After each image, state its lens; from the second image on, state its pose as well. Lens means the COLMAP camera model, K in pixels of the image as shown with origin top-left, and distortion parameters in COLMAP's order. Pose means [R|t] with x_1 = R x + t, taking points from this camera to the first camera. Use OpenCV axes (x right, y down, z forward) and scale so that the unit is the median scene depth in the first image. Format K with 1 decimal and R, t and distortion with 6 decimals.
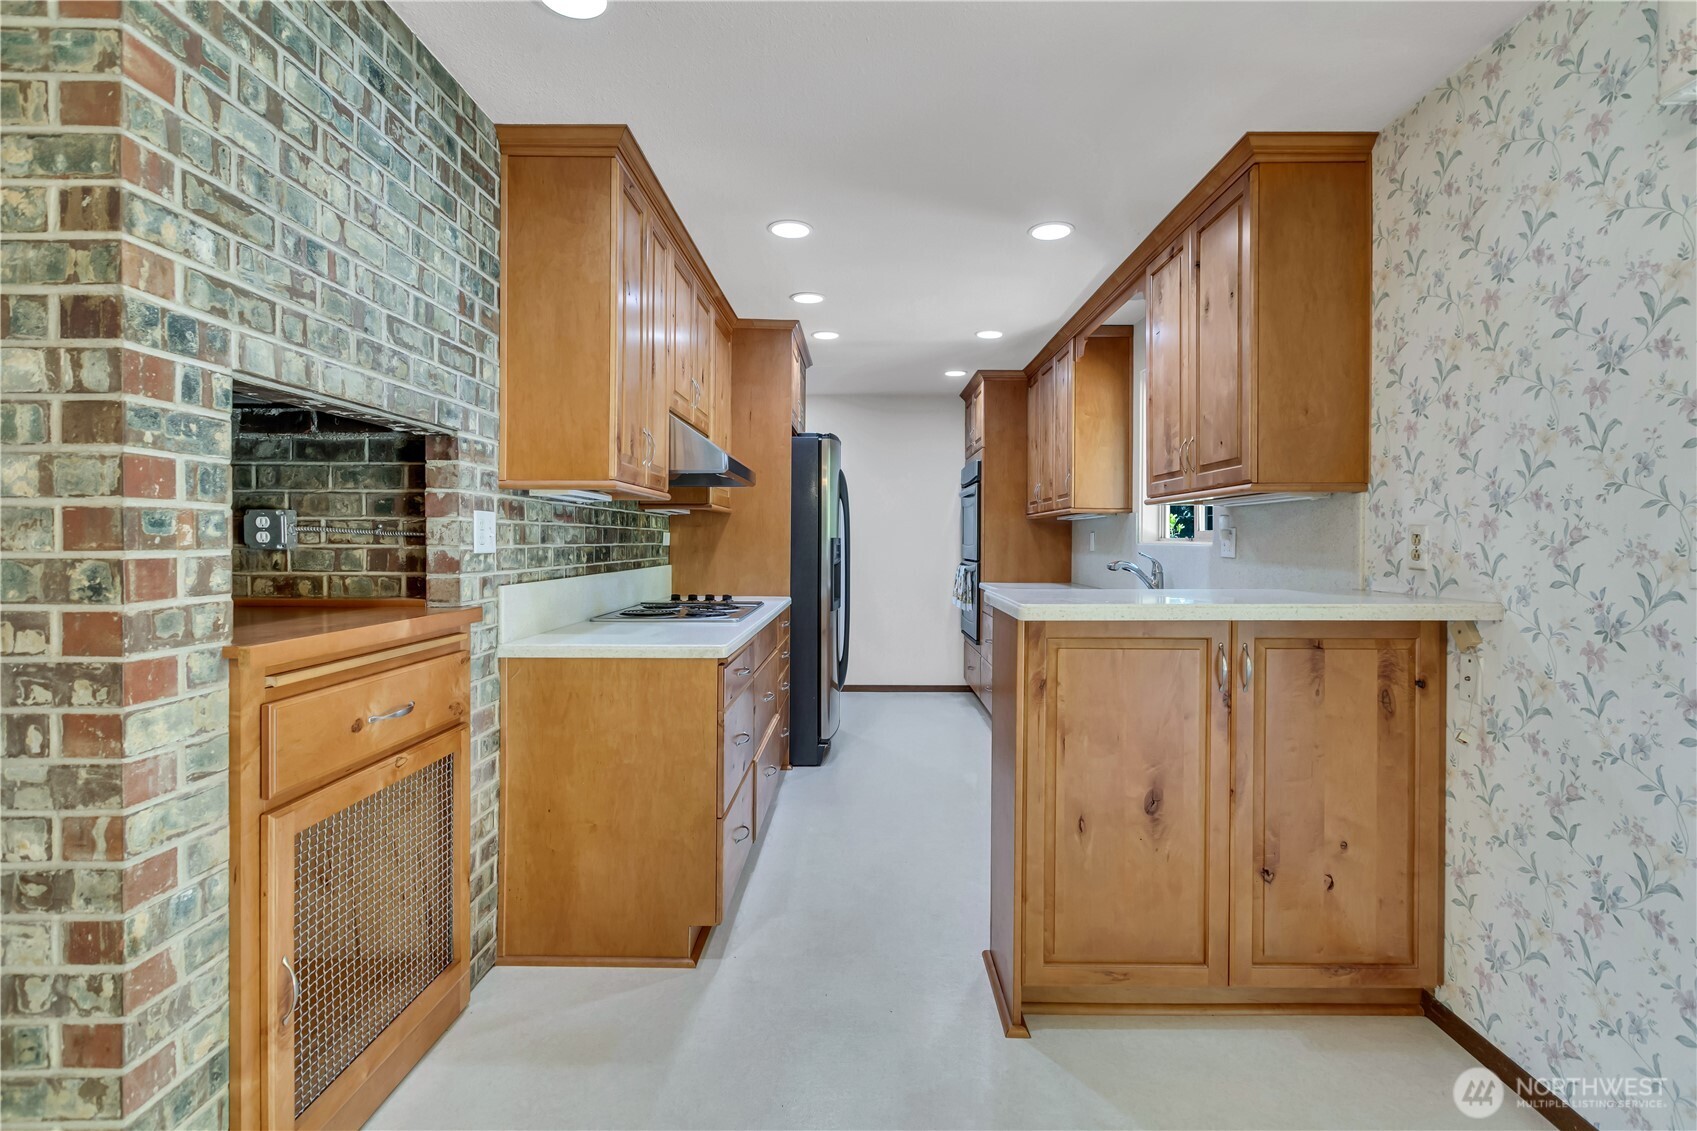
lens RADIAL K [[796.2, 0, 863.0], [0, 796.2, 535.9], [0, 0, 1]] dist [0.001271, -0.000045]
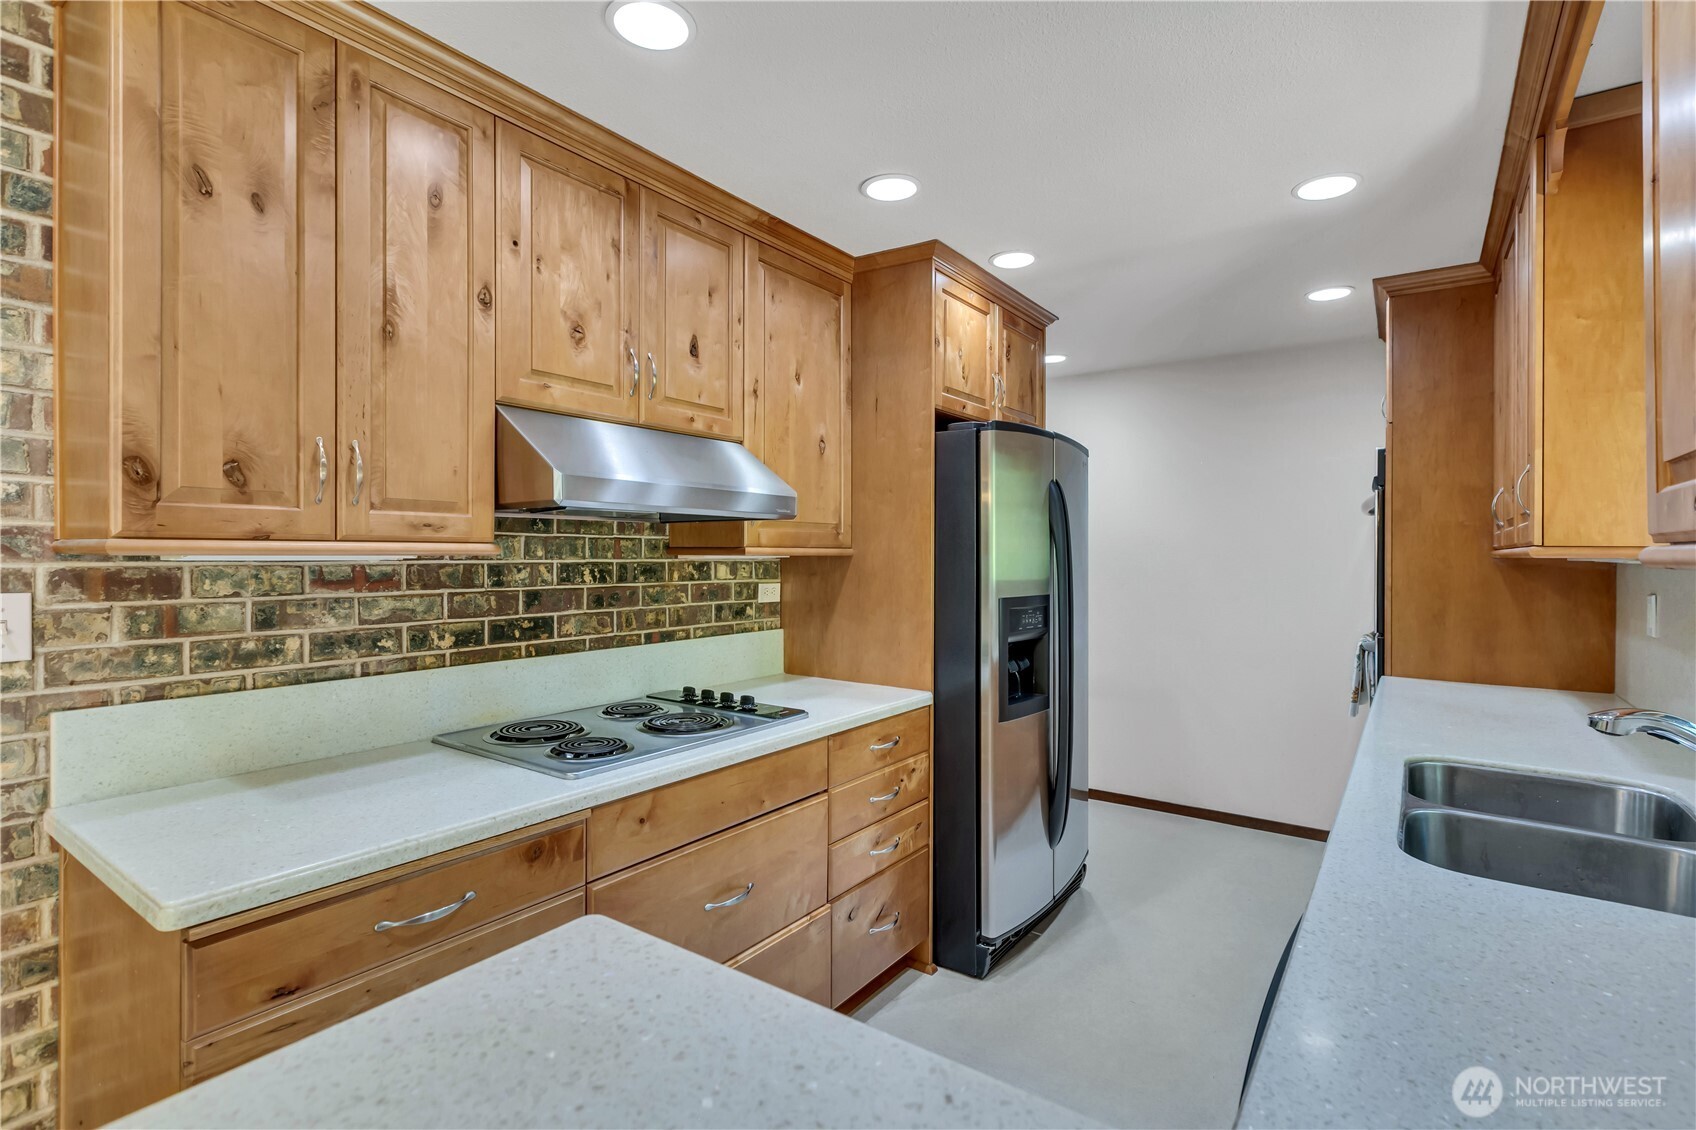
lens RADIAL K [[795.7, 0, 854.9], [0, 795.7, 547.2], [0, 0, 1]] dist [0.001271, -0.000045]
pose [[0.816536, 0.000091, -0.577294, 0.459328], [-0.001250, 0.999998, -0.001611, -0.073608], [0.577293, 0.002037, 0.816535, 0.990611]]
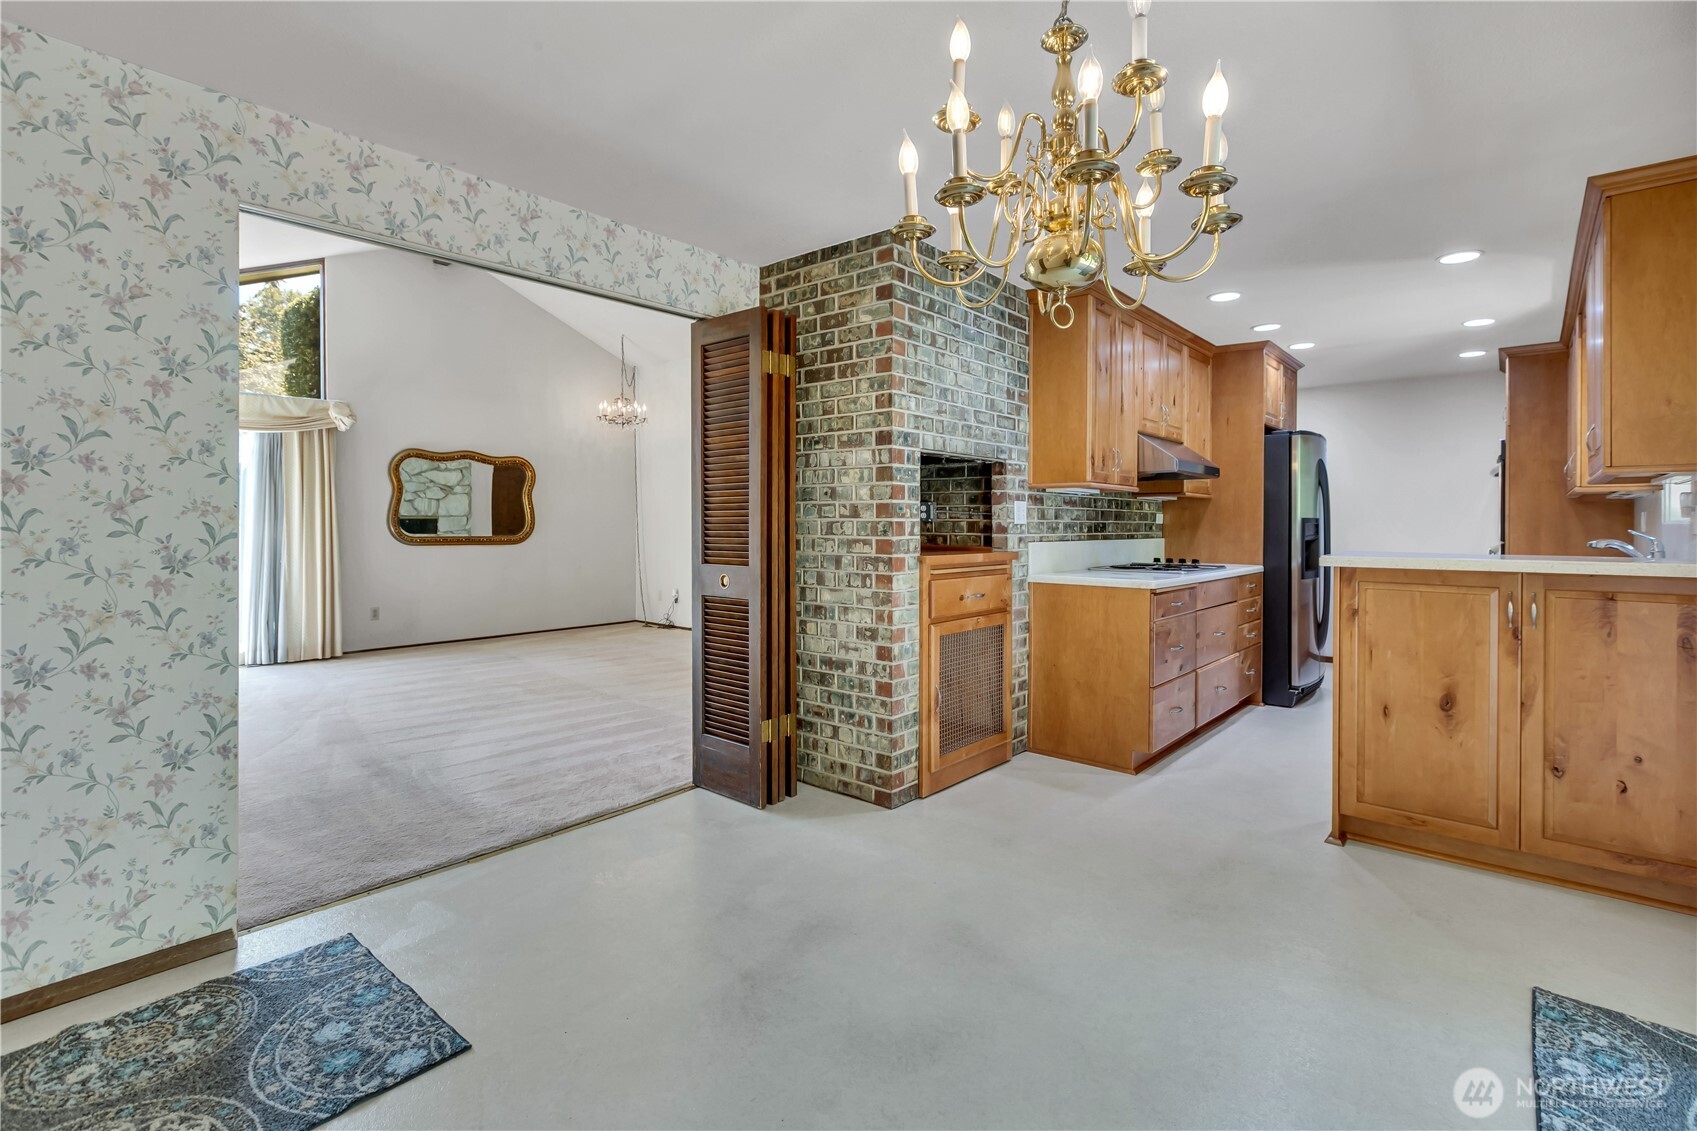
lens RADIAL K [[796.2, 0, 851.8], [0, 796.2, 524.5], [0, 0, 1]] dist [0.001271, -0.000045]
pose [[0.762231, 0.003188, -0.647297, 0.470760], [-0.000444, 0.999990, 0.004402, 0.016448], [0.647305, -0.003068, 0.762225, -0.737624]]
